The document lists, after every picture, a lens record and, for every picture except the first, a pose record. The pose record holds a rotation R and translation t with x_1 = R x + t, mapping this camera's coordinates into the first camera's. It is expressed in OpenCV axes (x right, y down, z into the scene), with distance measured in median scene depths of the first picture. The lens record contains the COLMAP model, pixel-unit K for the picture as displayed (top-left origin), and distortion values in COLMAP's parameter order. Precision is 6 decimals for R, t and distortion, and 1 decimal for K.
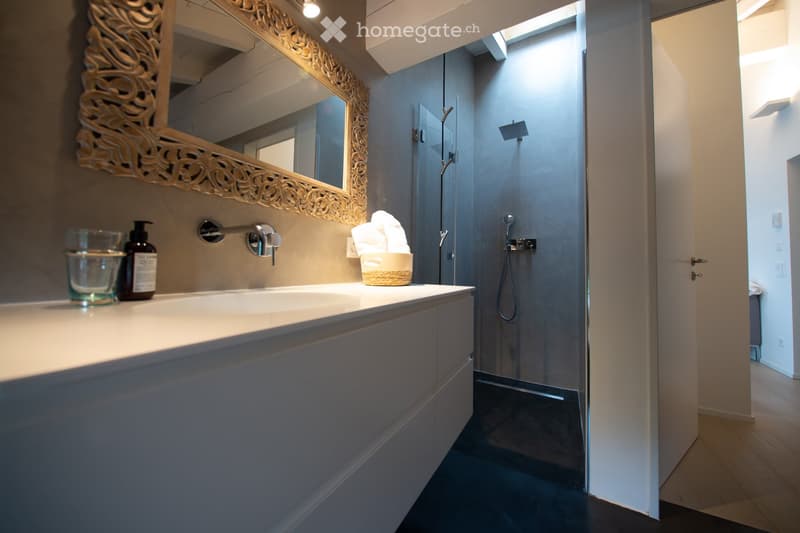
lens RADIAL K [[265.8, 0, 404.7], [0, 265.8, 261.8], [0, 0, 1]] dist [-0.019984, -0.000041]
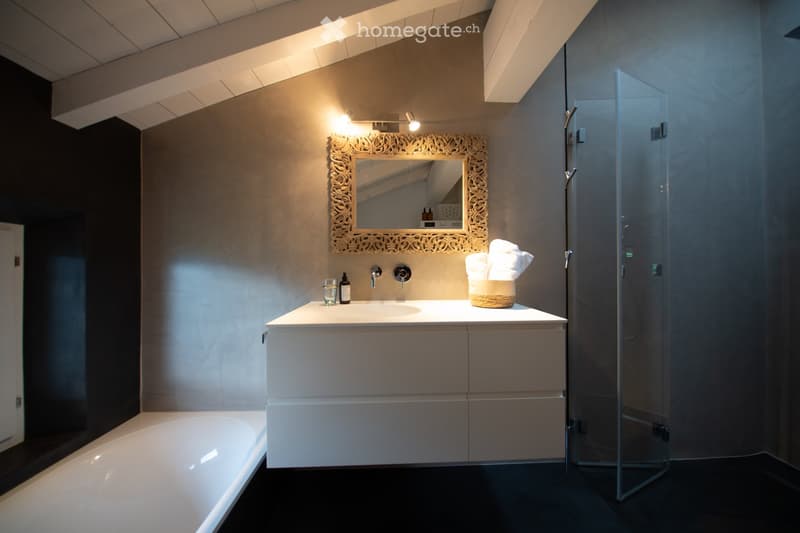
lens RADIAL K [[265.8, 0, 404.7], [0, 265.8, 261.8], [0, 0, 1]] dist [-0.019984, -0.000041]
pose [[0.533046, -0.018768, -0.845878, 0.887637], [0.032326, 0.999476, -0.001805, -0.141741], [0.845469, -0.026381, 0.533373, 0.068811]]
